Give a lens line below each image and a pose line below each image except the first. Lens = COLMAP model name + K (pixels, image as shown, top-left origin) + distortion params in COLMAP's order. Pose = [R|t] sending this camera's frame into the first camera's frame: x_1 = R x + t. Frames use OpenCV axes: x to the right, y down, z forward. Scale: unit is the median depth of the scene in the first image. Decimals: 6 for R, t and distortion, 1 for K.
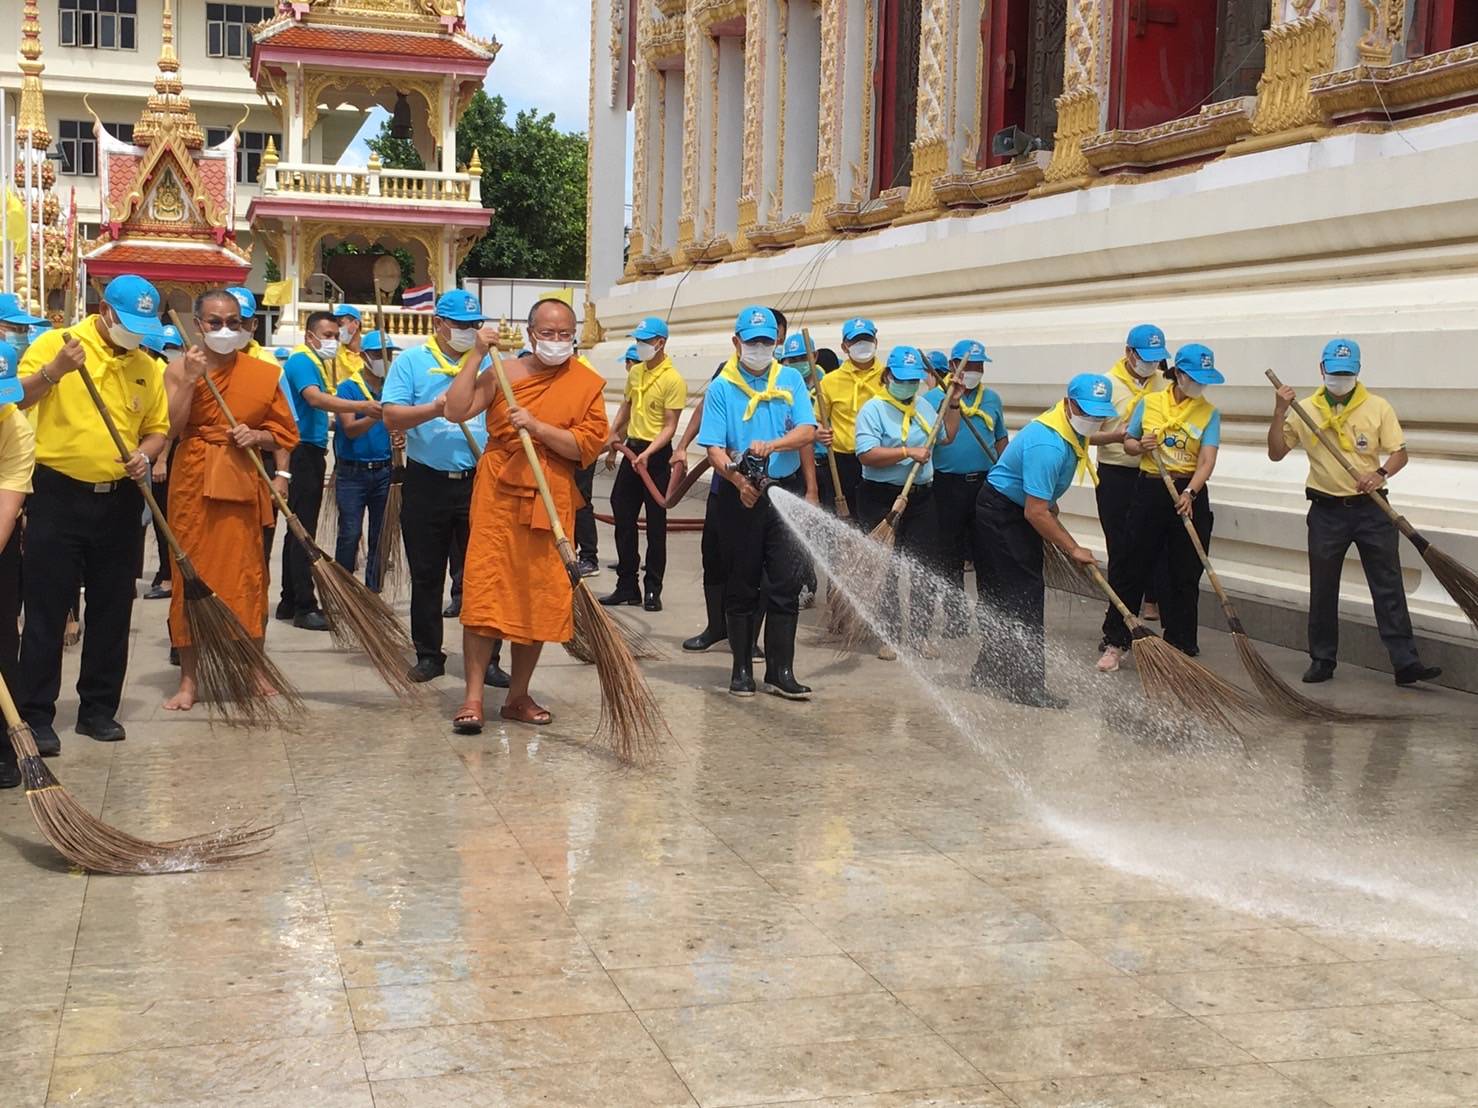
lens RADIAL K [[1968.5, 0, 735.0], [0, 1968.5, 526.9], [0, 0, 1]] dist [0.064620, -0.004601]
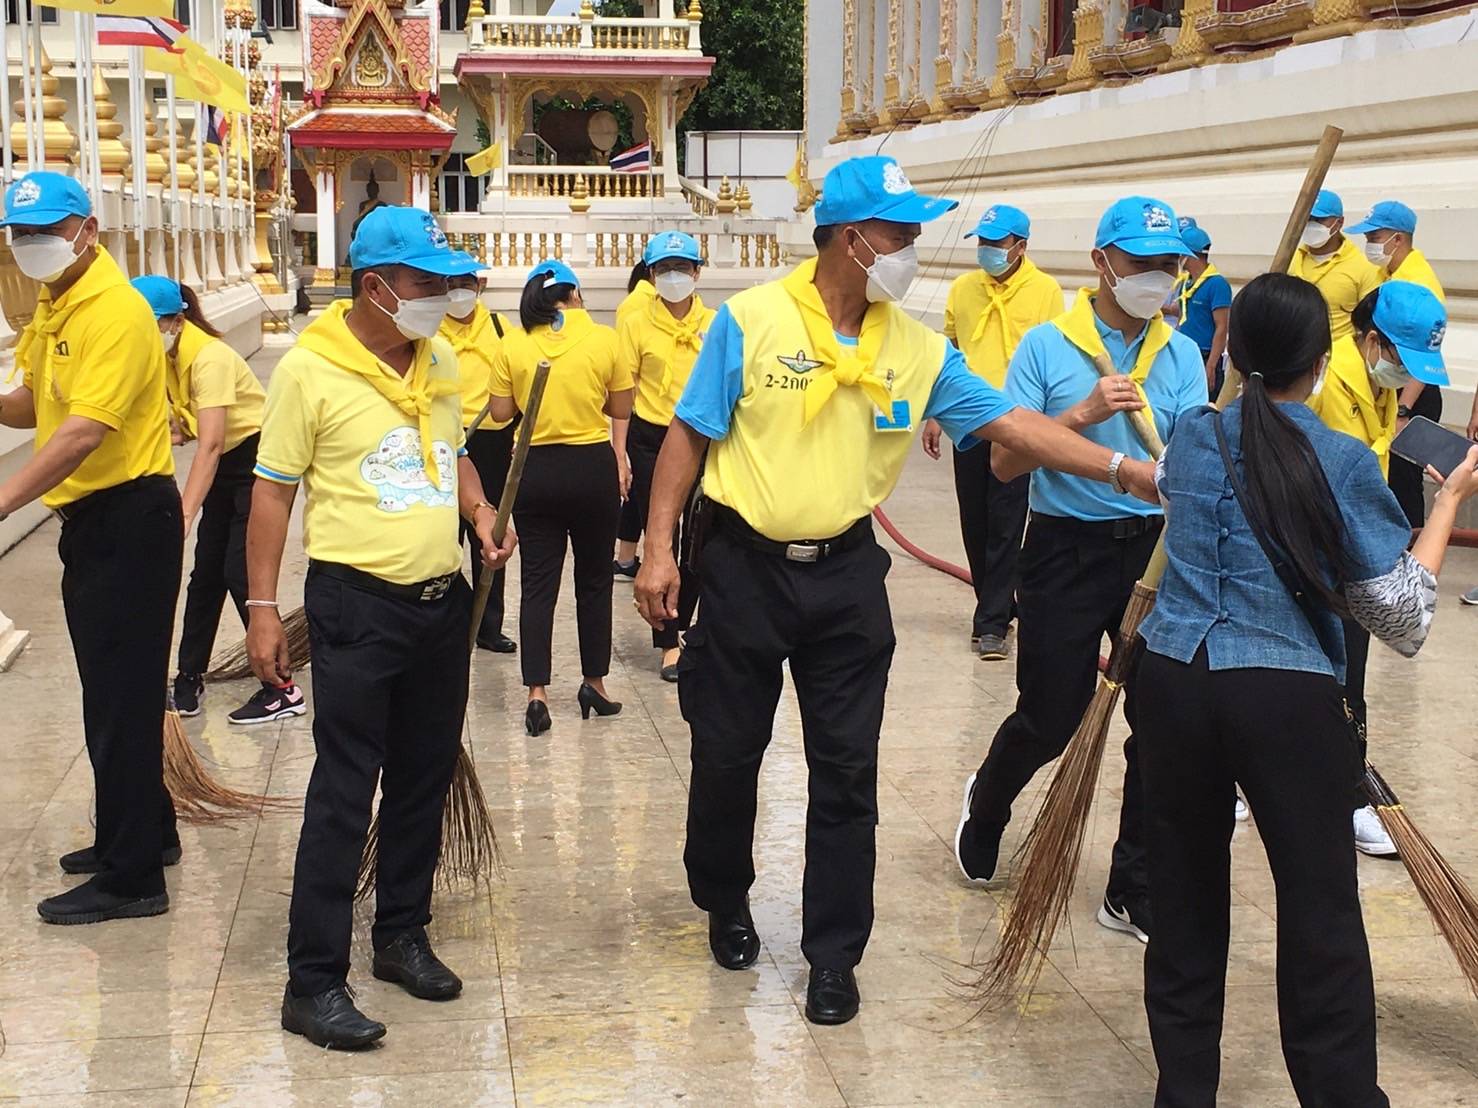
lens RADIAL K [[2402.8, 0, 735.8], [0, 2402.8, 520.7], [0, 0, 1]] dist [0.044394, 0.154908]
pose [[0.991029, -0.005666, -0.133526, 0.042229], [0.011696, 0.998945, 0.044418, 0.005168], [0.133133, -0.045582, 0.990049, -0.136637]]
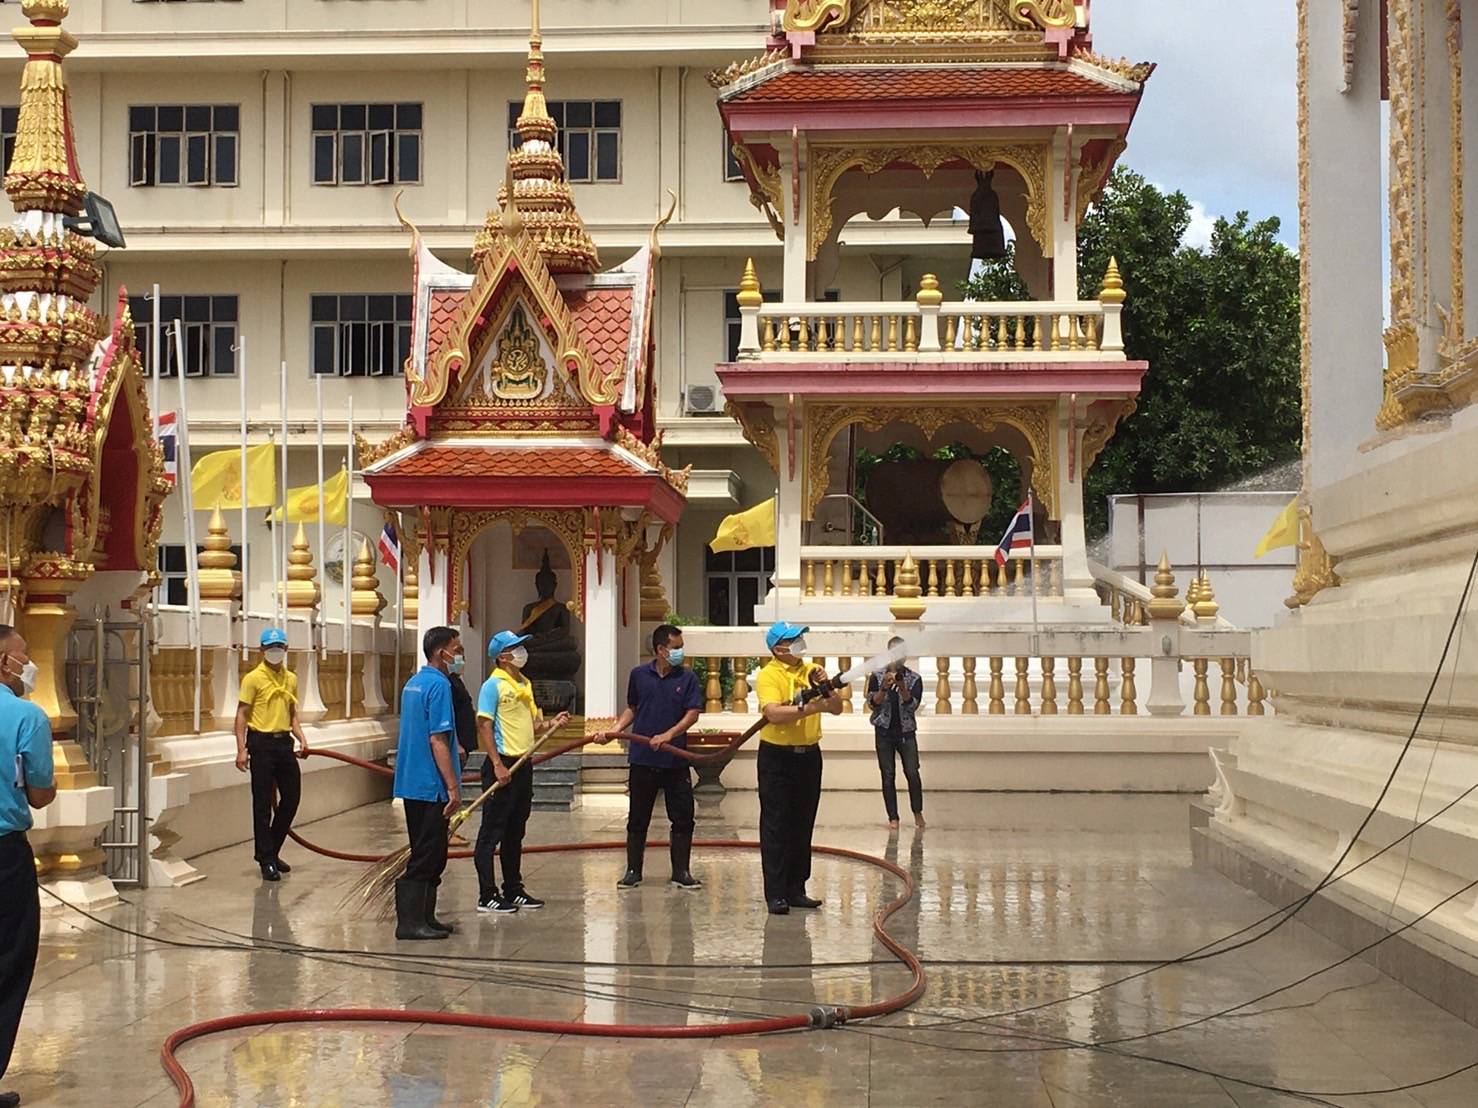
lens RADIAL K [[2546.4, 0, 715.3], [0, 2546.4, 497.2], [0, 0, 1]] dist [0.061826, 0.227612]
pose [[0.944639, -0.047206, -0.324697, -0.010271], [0.000477, 0.989793, -0.142513, -0.029075], [0.328110, 0.134468, 0.935020, 0.373314]]
